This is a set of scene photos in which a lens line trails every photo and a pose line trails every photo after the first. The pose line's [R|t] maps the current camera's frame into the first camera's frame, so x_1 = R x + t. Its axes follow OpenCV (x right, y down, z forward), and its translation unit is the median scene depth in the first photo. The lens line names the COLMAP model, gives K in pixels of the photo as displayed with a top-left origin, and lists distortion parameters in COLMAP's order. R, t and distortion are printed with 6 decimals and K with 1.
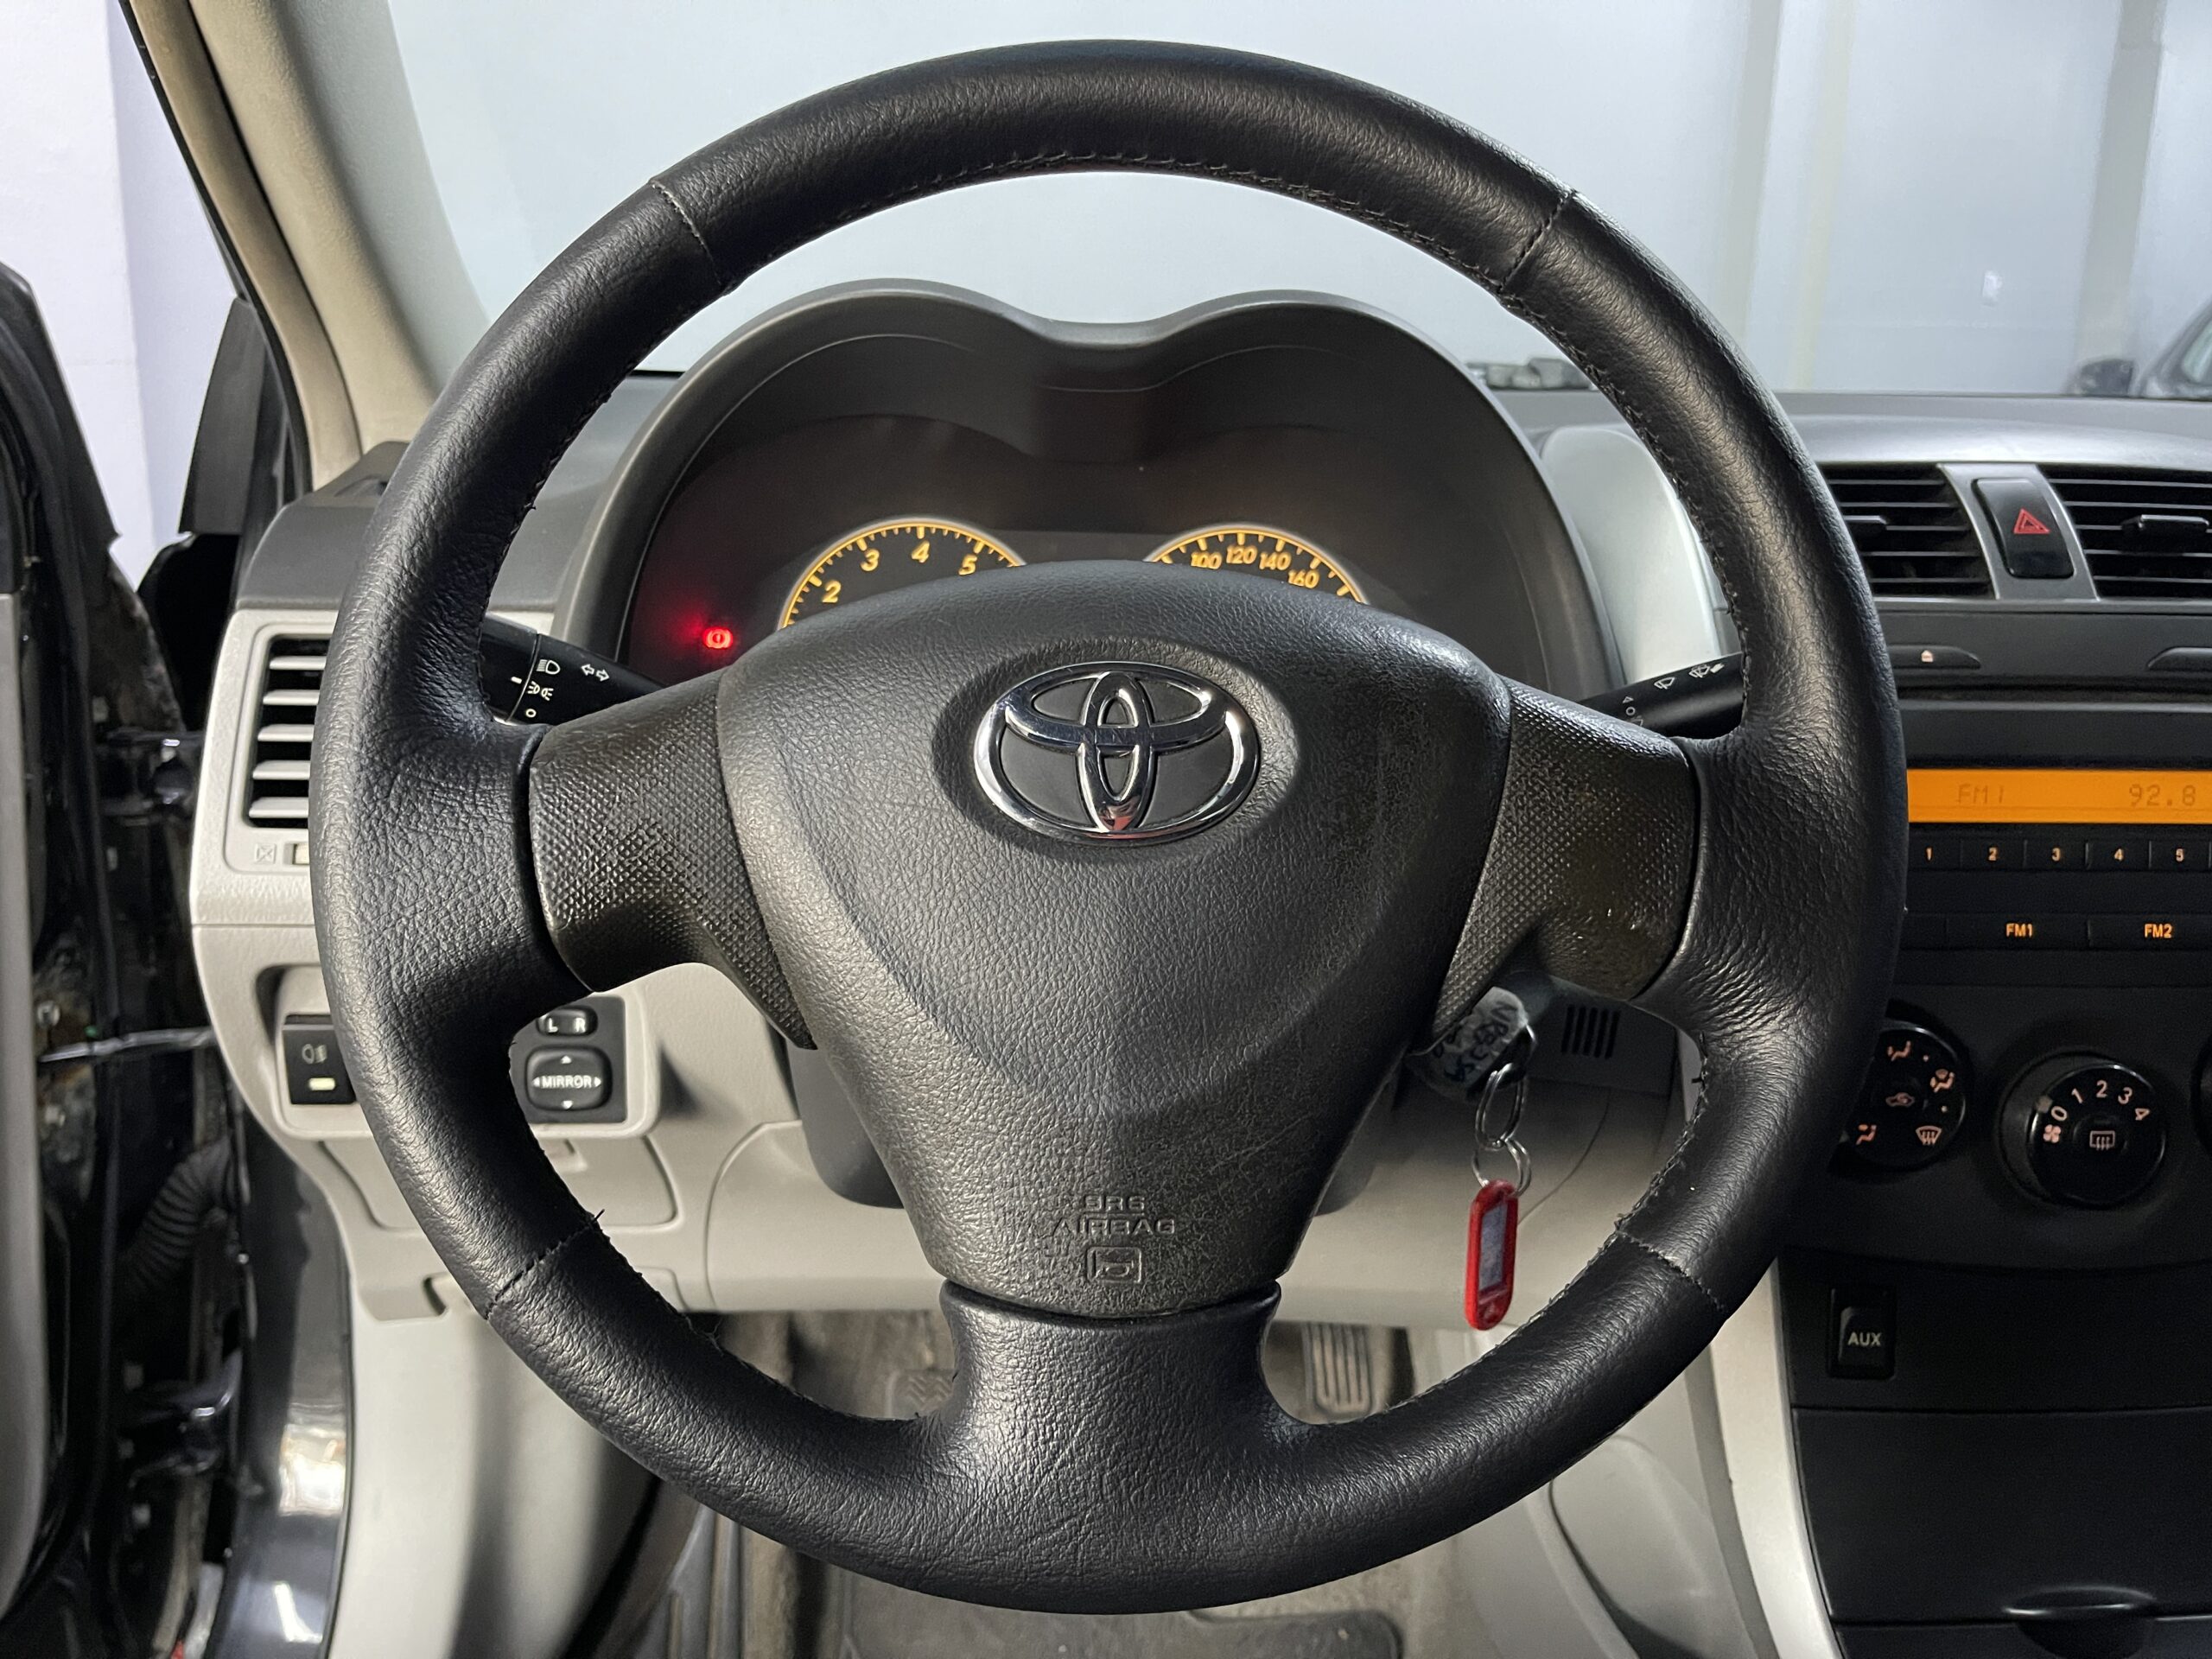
lens RADIAL K [[1709.1, 0, 1094.5], [0, 1709.1, 824.0], [0, 0, 1]] dist [0.097640, -0.168527]
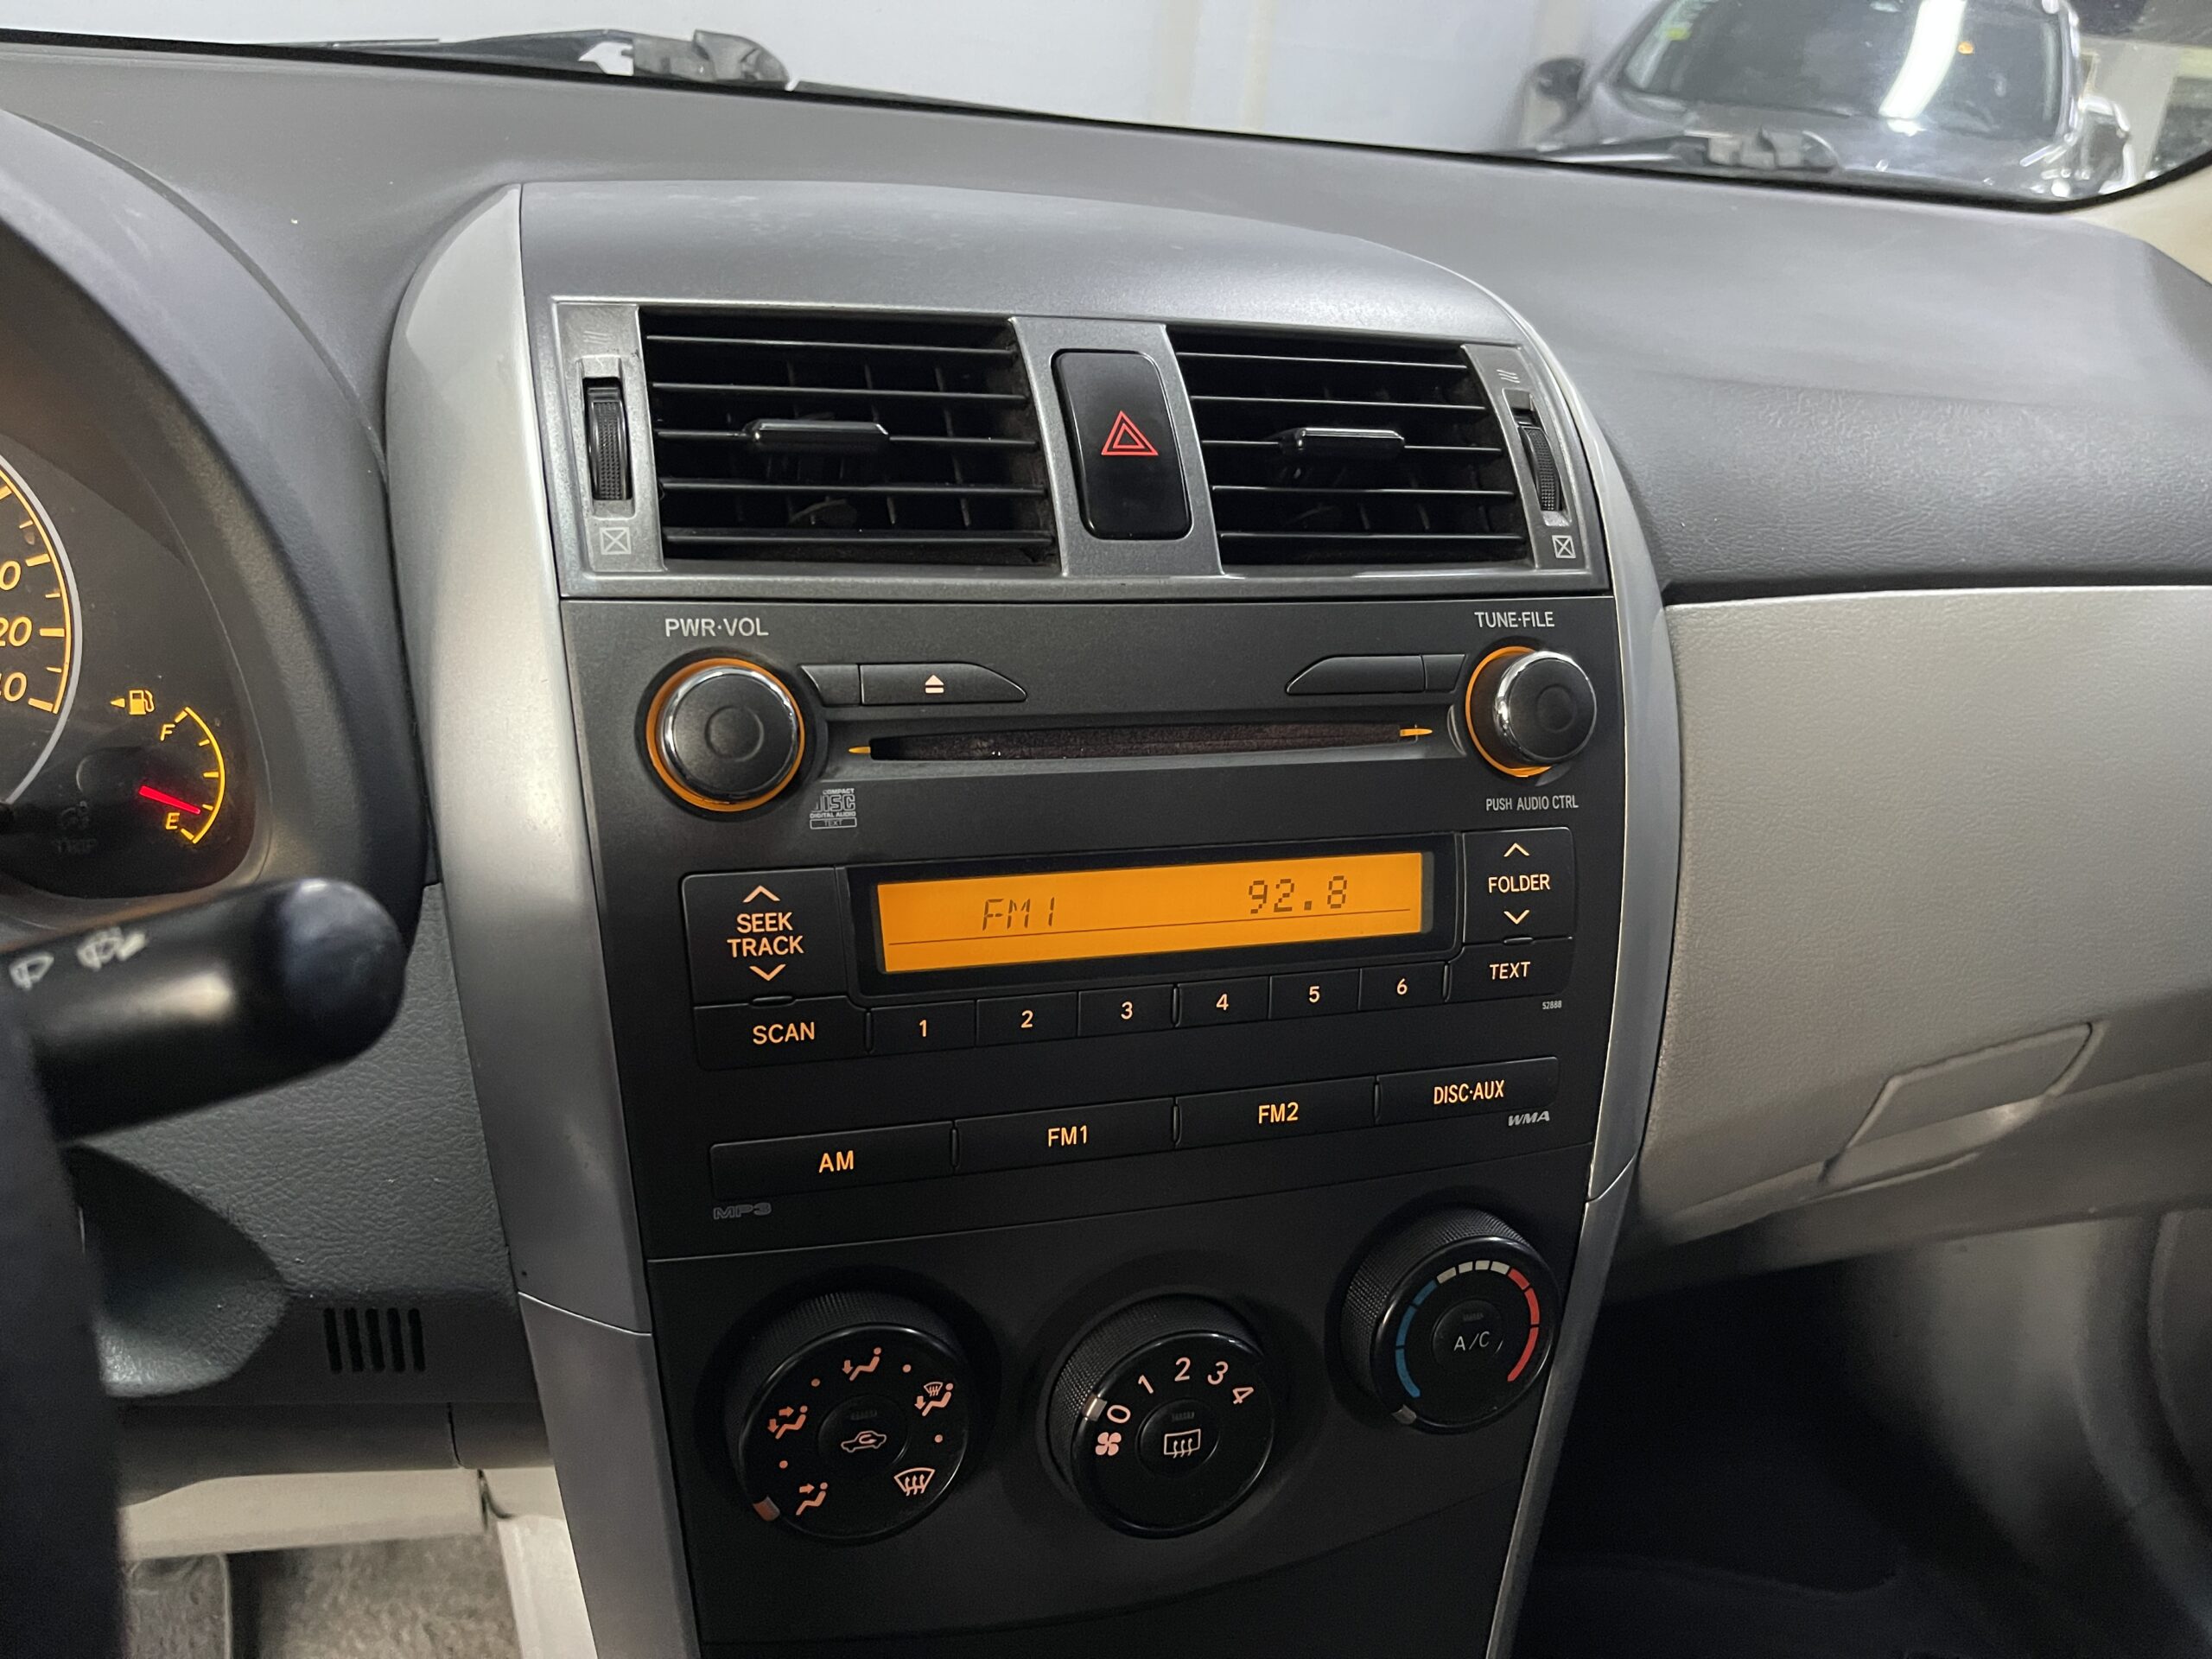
lens RADIAL K [[1668.7, 0, 1106.0], [0, 1668.7, 829.5], [0, 0, 1]] dist [0.036763, -0.081555]
pose [[0.956180, -0.048414, 0.288750, 0.359459], [-0.007507, 0.981856, 0.189482, -0.150454], [-0.292685, -0.183346, 0.938467, 0.431815]]
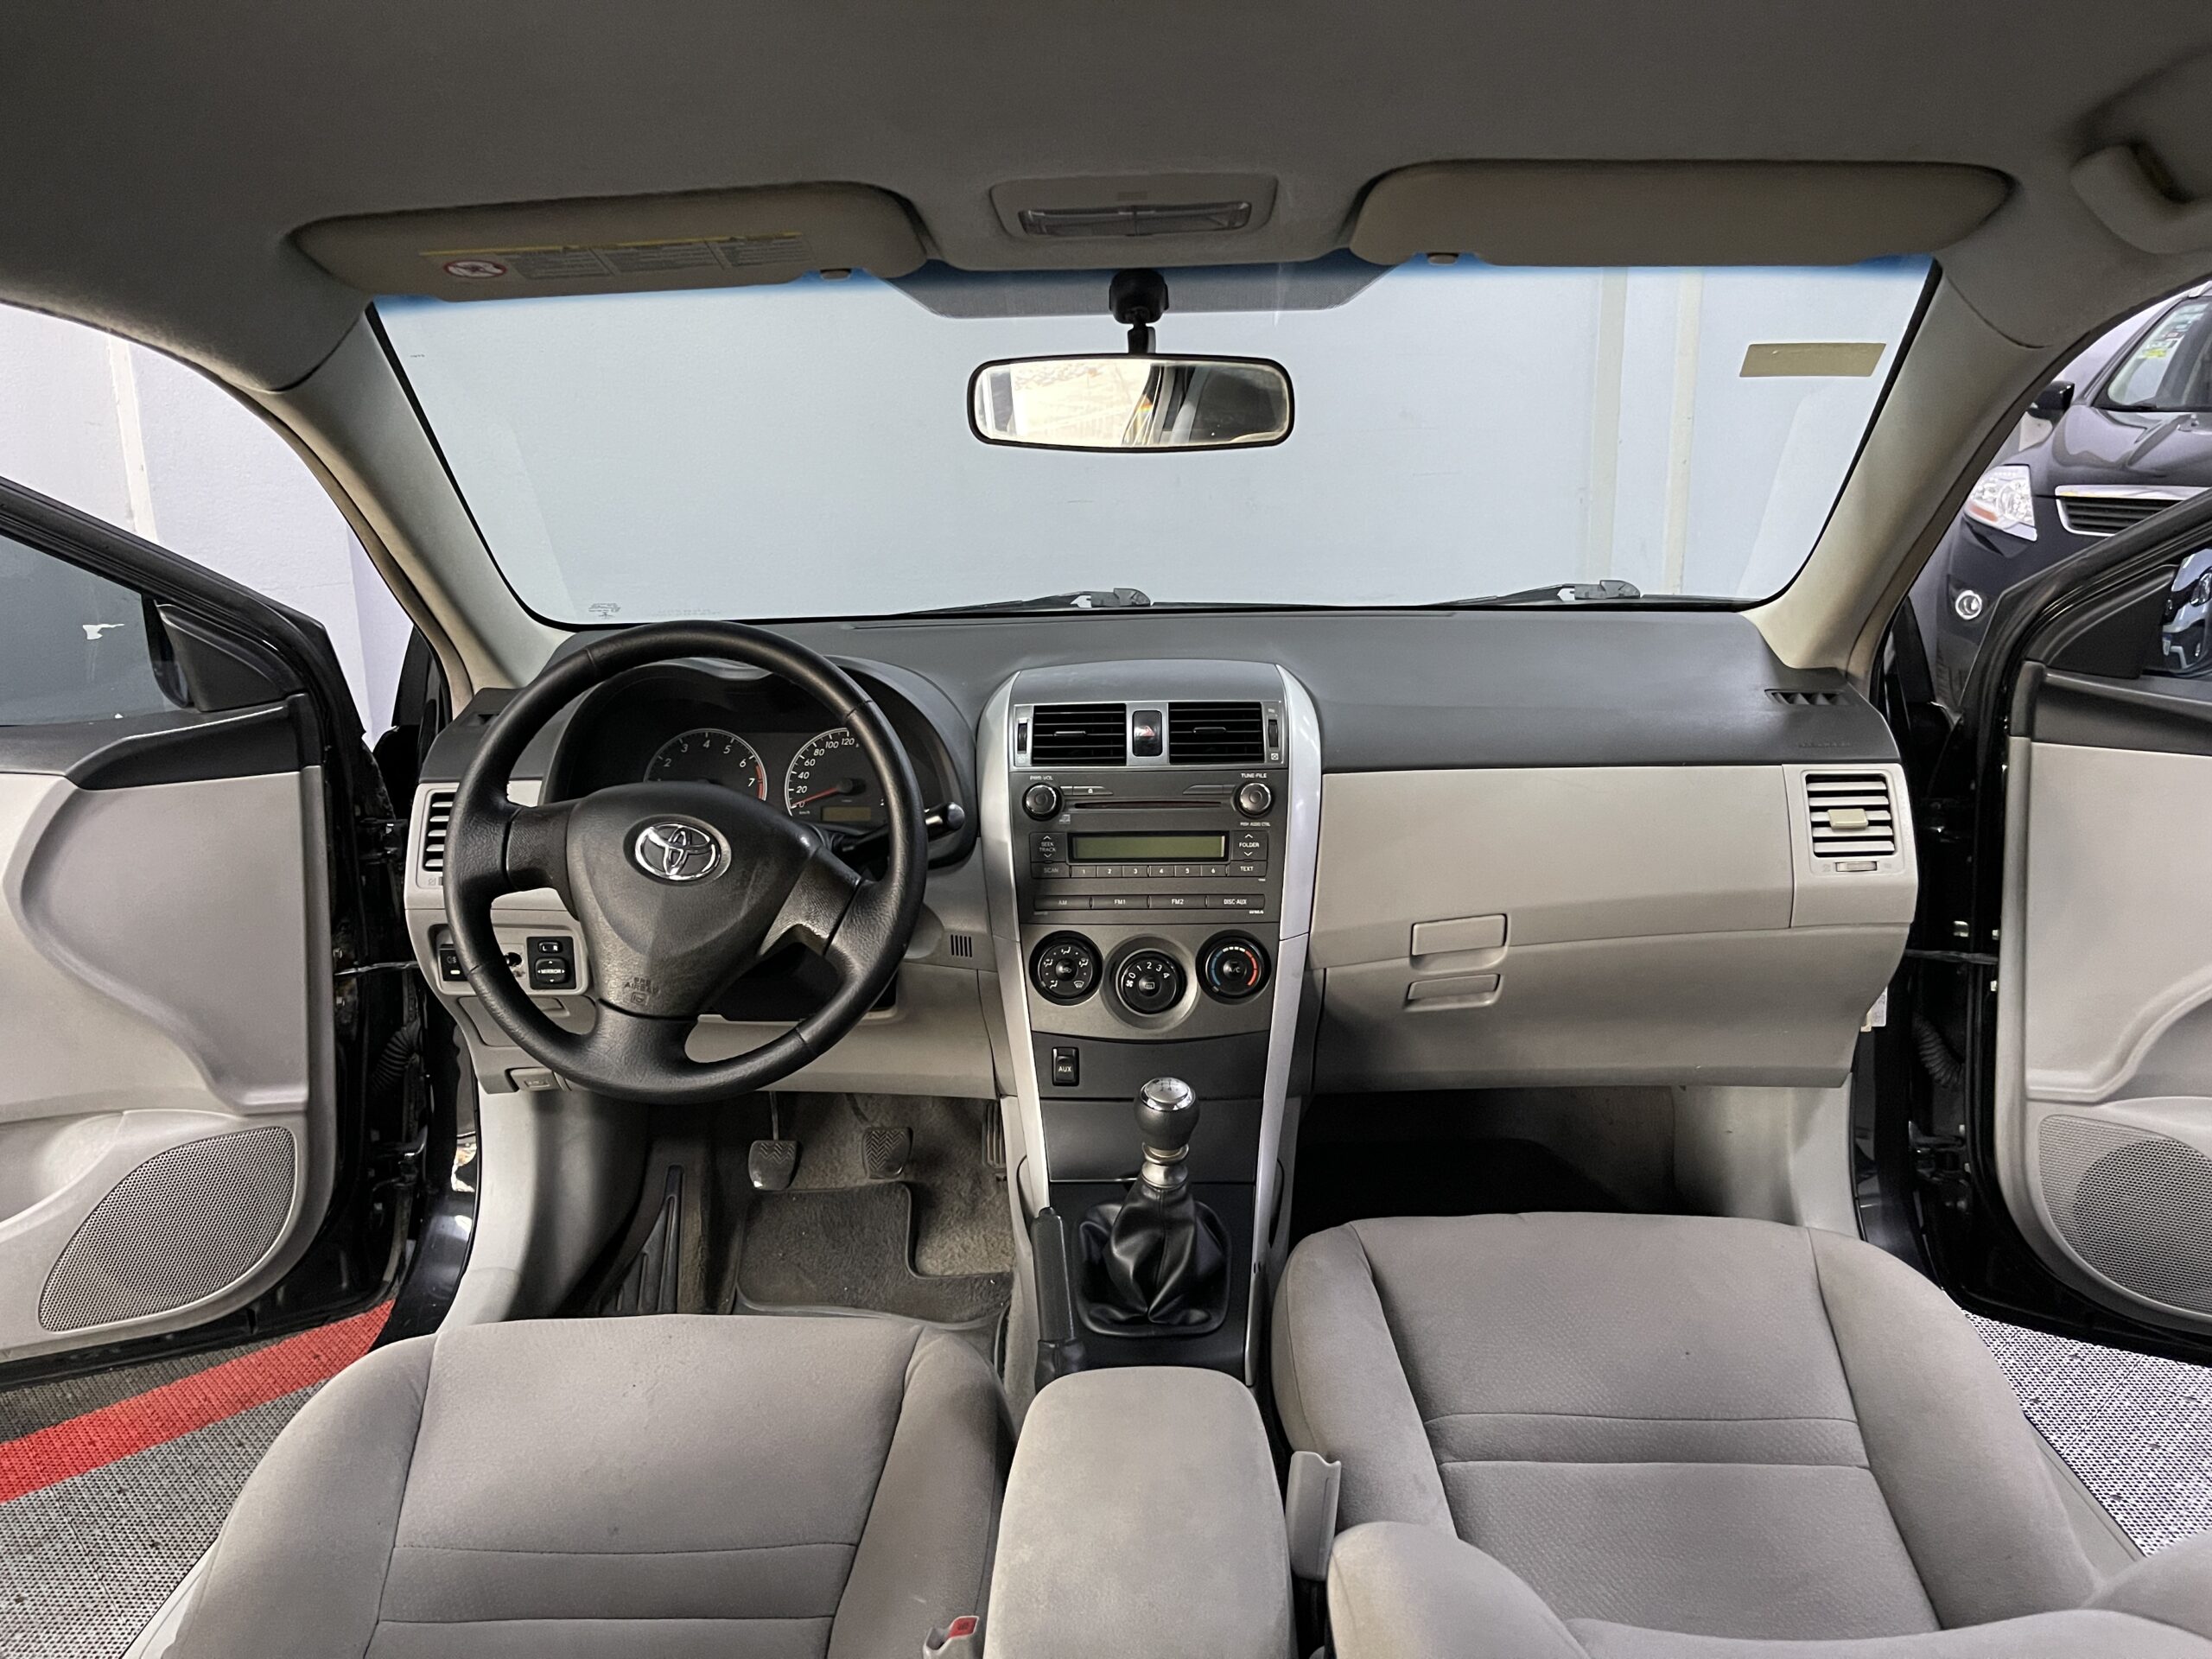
lens RADIAL K [[1668.7, 0, 1106.0], [0, 1668.7, 829.5], [0, 0, 1]] dist [0.036763, -0.081555]
pose [[0.997232, -0.015420, -0.072733, 0.651578], [0.015738, 0.999869, 0.003807, -0.049004], [0.072665, -0.004941, 0.997344, -1.306102]]
